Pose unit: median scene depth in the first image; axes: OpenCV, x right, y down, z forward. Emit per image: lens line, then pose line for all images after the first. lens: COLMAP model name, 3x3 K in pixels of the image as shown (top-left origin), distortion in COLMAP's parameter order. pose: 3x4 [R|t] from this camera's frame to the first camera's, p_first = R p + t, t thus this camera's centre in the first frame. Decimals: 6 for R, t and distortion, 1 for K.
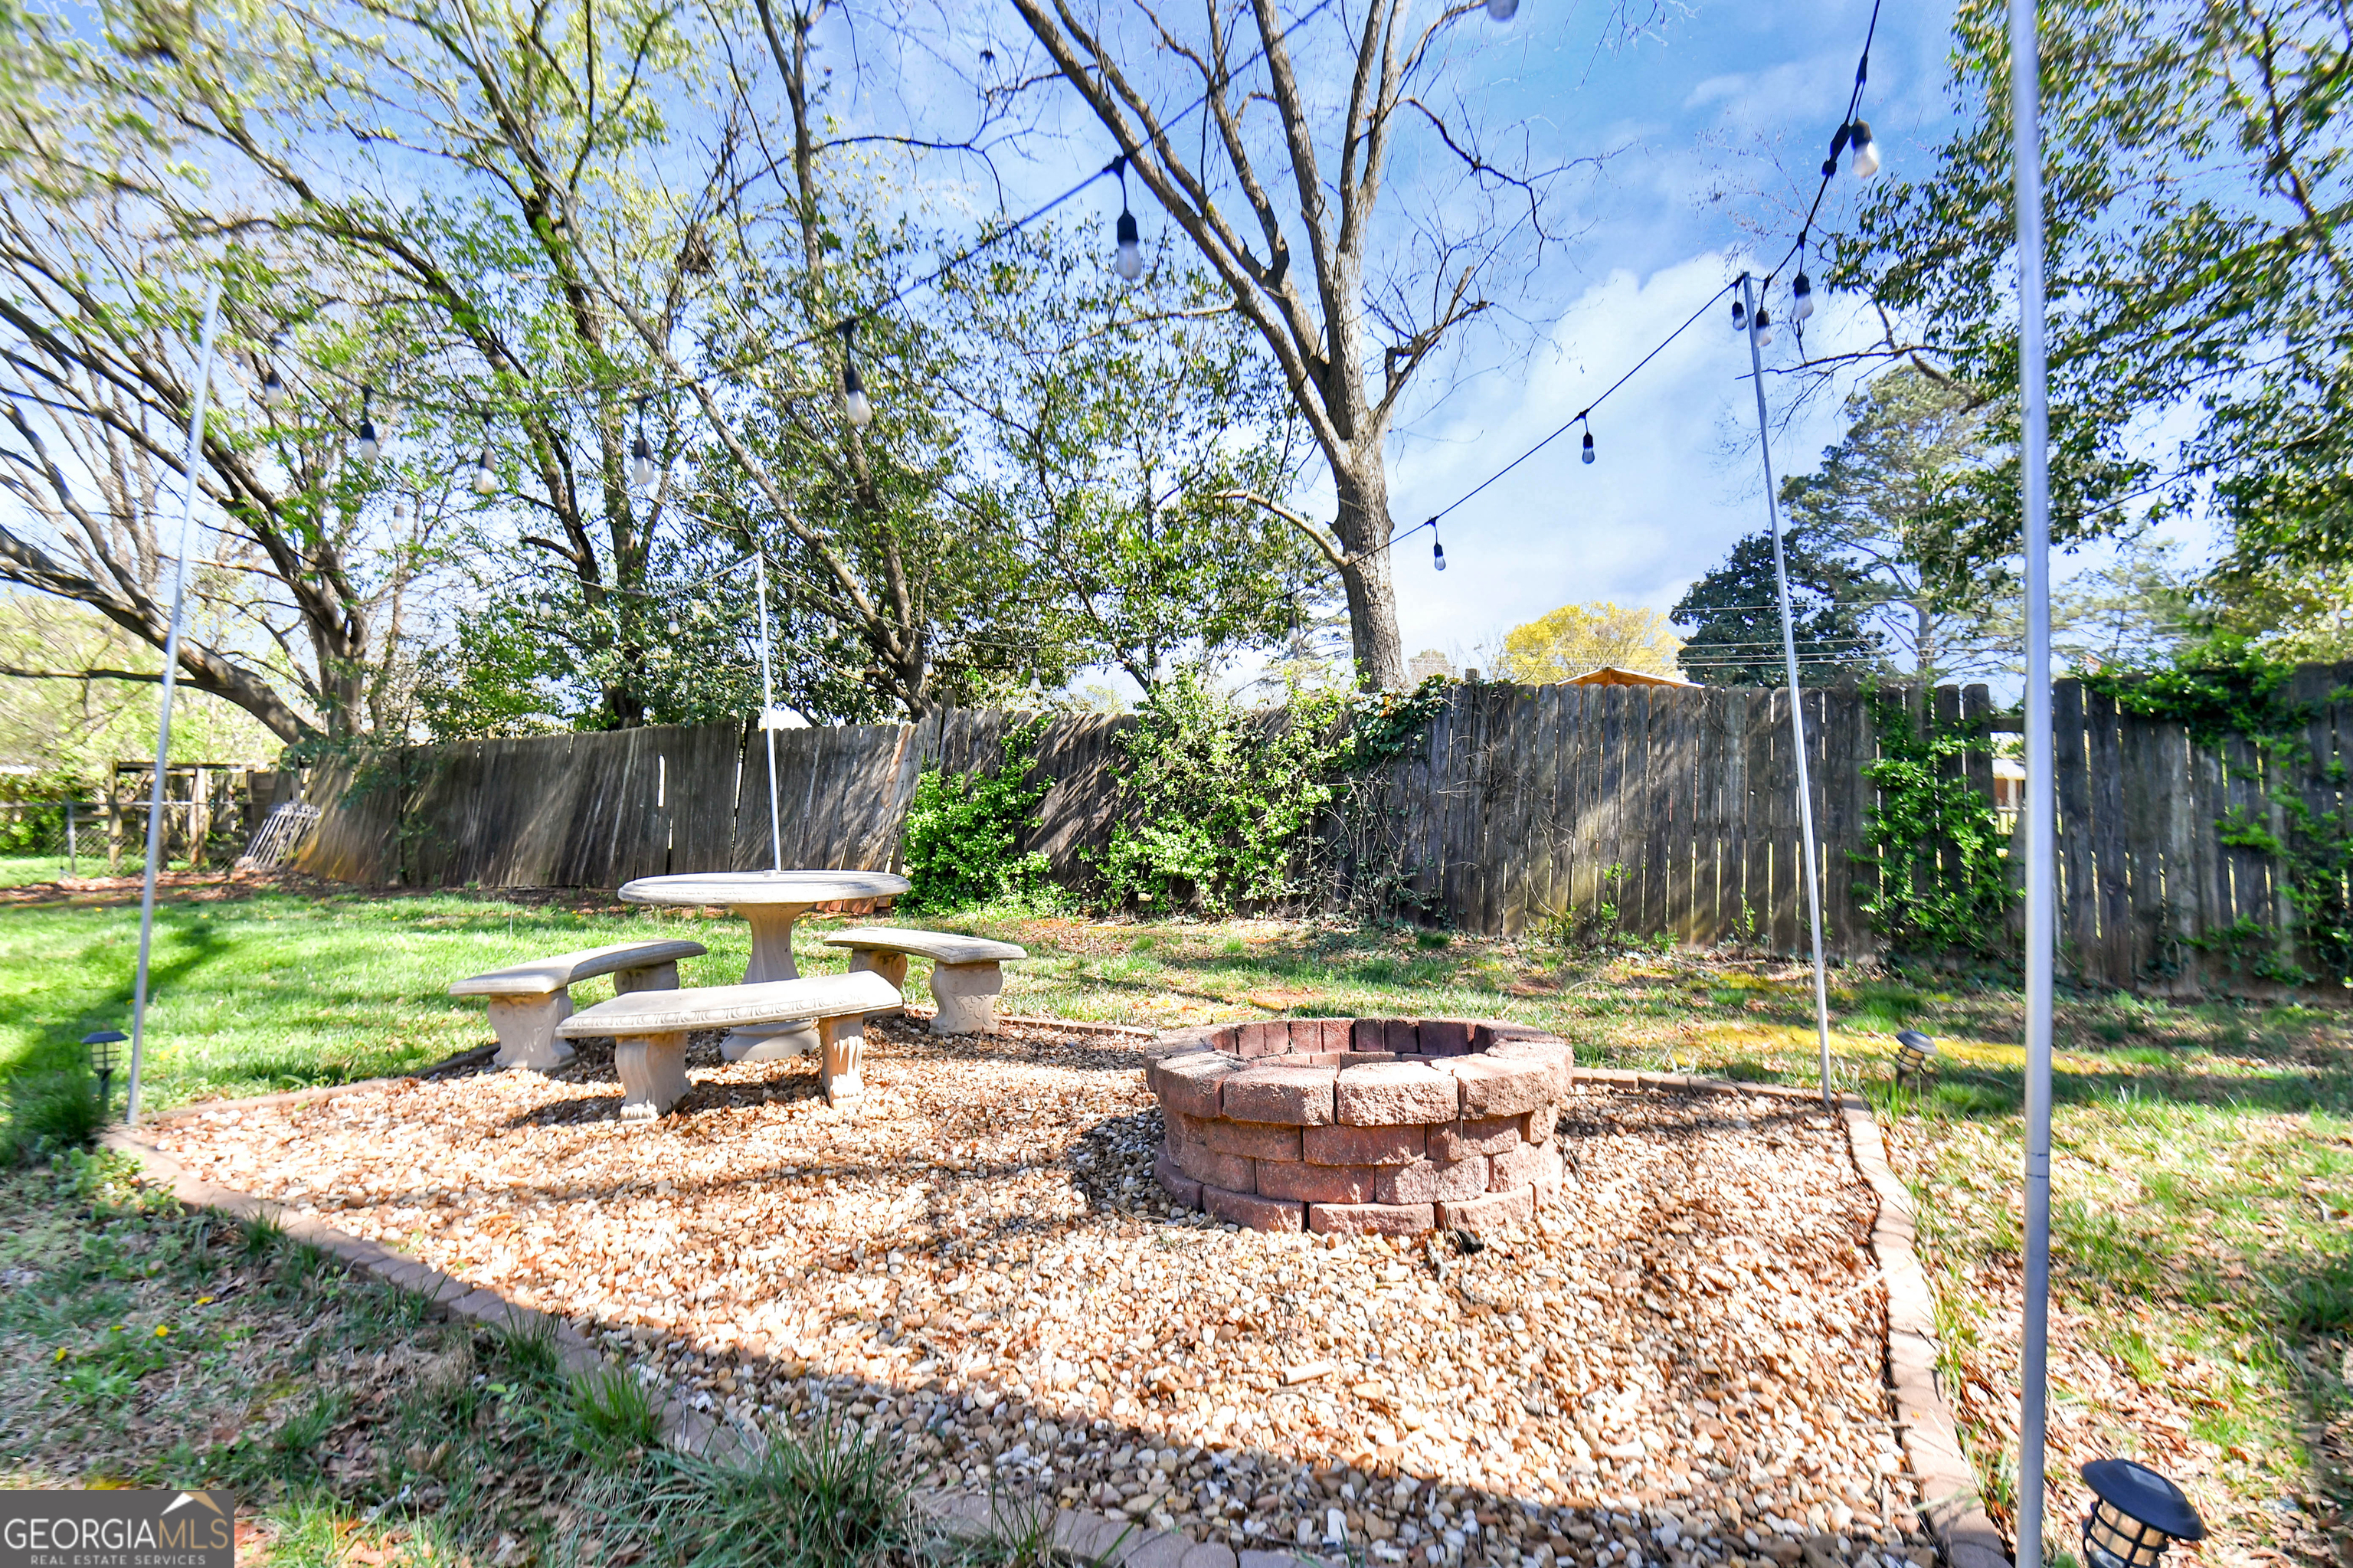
lens RADIAL K [[1123.5, 0, 1159.0], [0, 1123.5, 811.5], [0, 0, 1]] dist [0.017440, -0.031093]
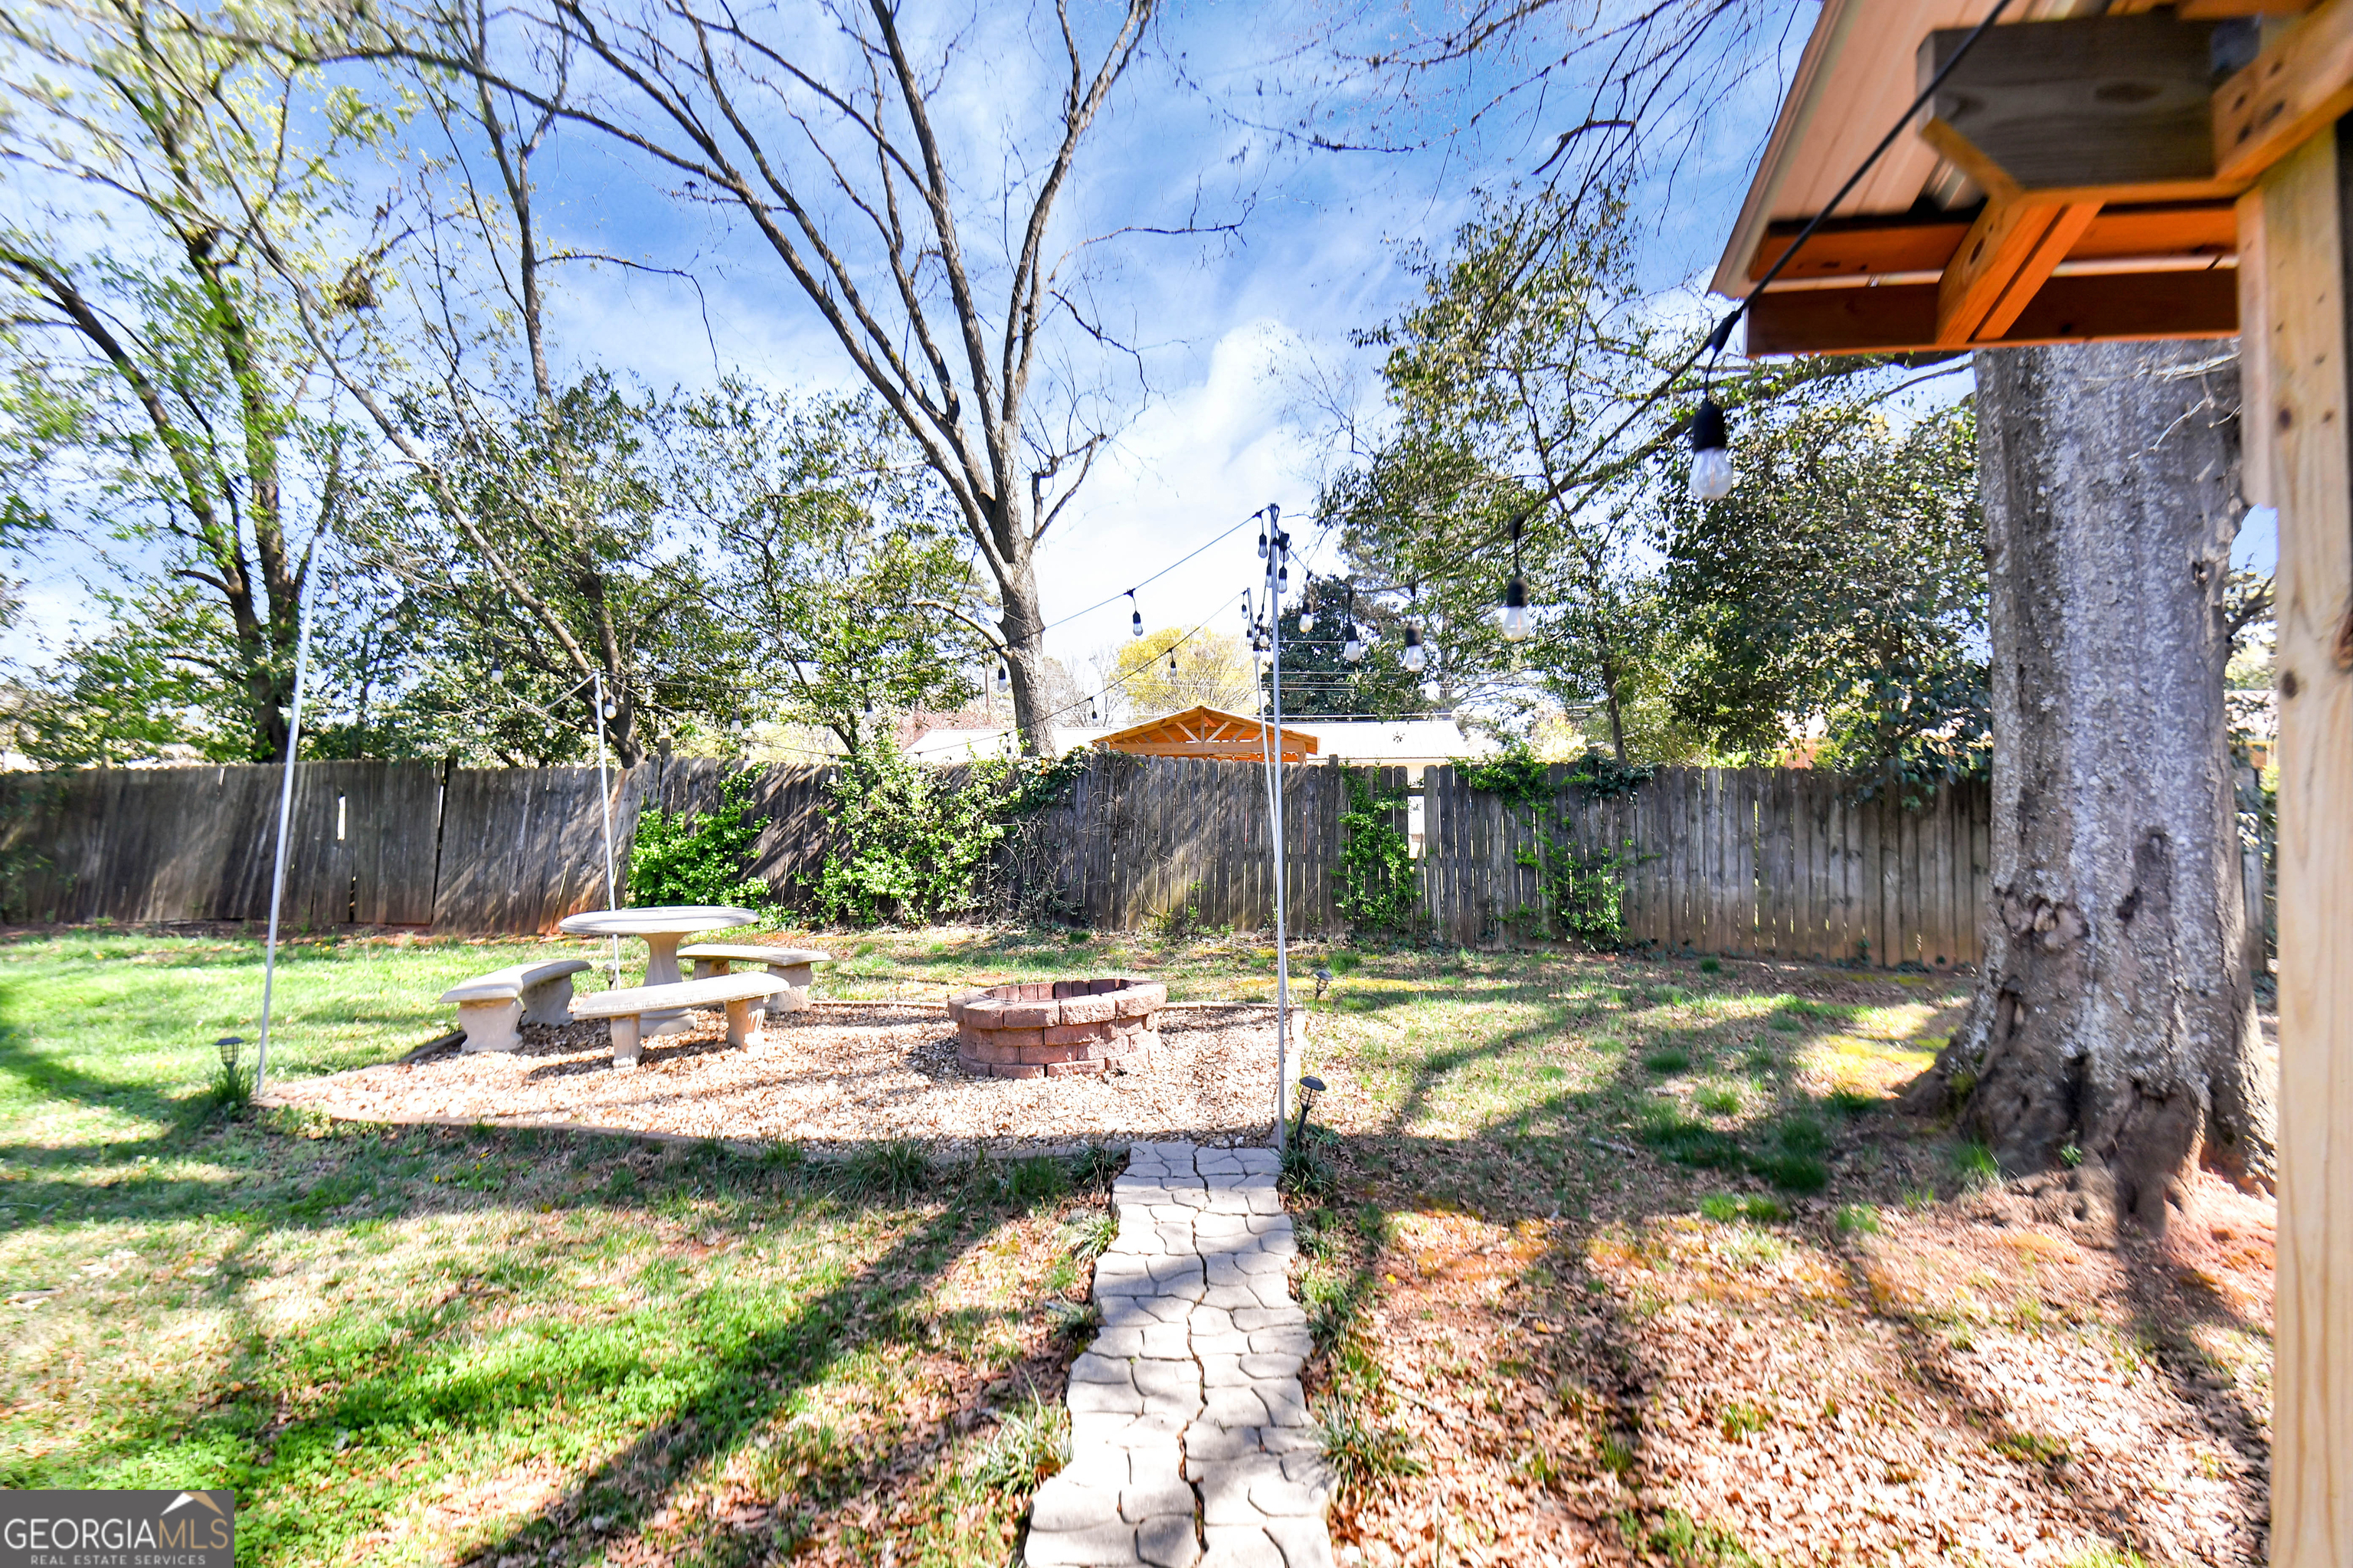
lens RADIAL K [[1123.5, 0, 1159.0], [0, 1123.5, 811.5], [0, 0, 1]] dist [0.017440, -0.031093]
pose [[0.944338, -0.007676, 0.328888, -0.109993], [0.007581, 0.999970, 0.001571, -0.038788], [-0.328890, 0.001010, 0.944368, -0.324604]]
